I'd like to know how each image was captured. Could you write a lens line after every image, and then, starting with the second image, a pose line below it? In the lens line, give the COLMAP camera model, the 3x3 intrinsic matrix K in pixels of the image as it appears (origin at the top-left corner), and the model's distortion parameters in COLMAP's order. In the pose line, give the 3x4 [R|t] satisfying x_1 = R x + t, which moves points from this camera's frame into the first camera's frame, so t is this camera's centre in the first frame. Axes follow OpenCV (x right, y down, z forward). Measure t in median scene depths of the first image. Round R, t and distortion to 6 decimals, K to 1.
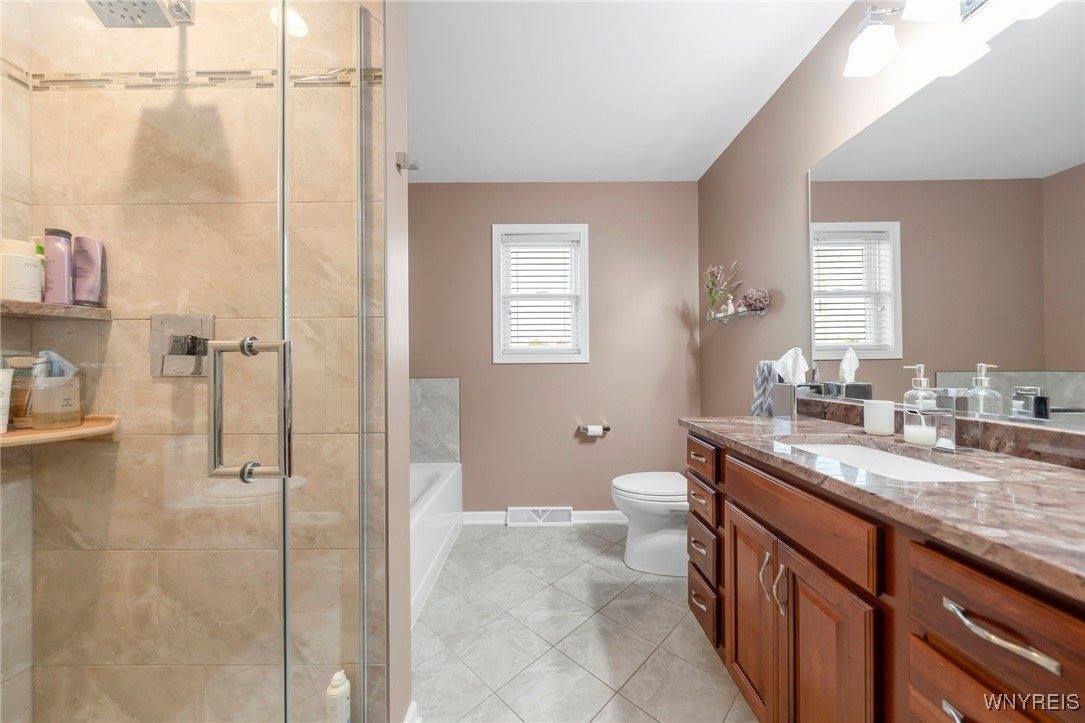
lens RADIAL K [[379.4, 0, 542.8], [0, 379.4, 362.6], [0, 0, 1]] dist [-0.002346, 0.000245]
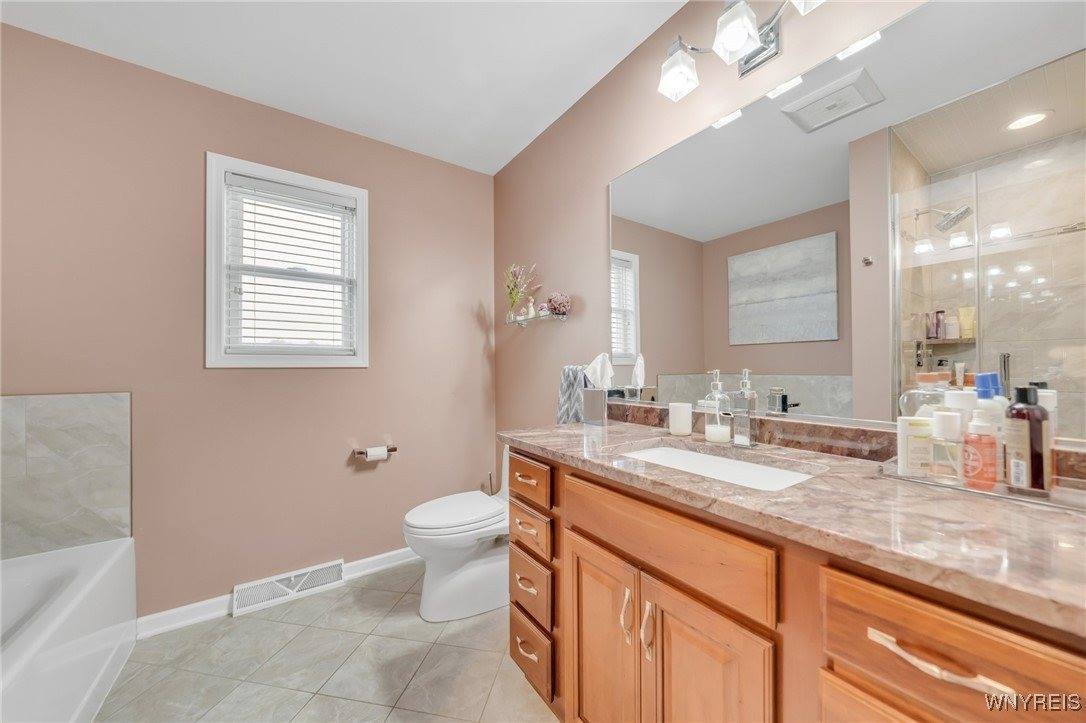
lens RADIAL K [[374.1, 0, 538.1], [0, 374.1, 365.0], [0, 0, 1]] dist [-0.002179, -0.000415]
pose [[0.826721, 0.007168, 0.562566, -0.036431], [-0.003352, 0.999964, -0.007816, 0.001090], [-0.562601, 0.004576, 0.826716, 0.267984]]
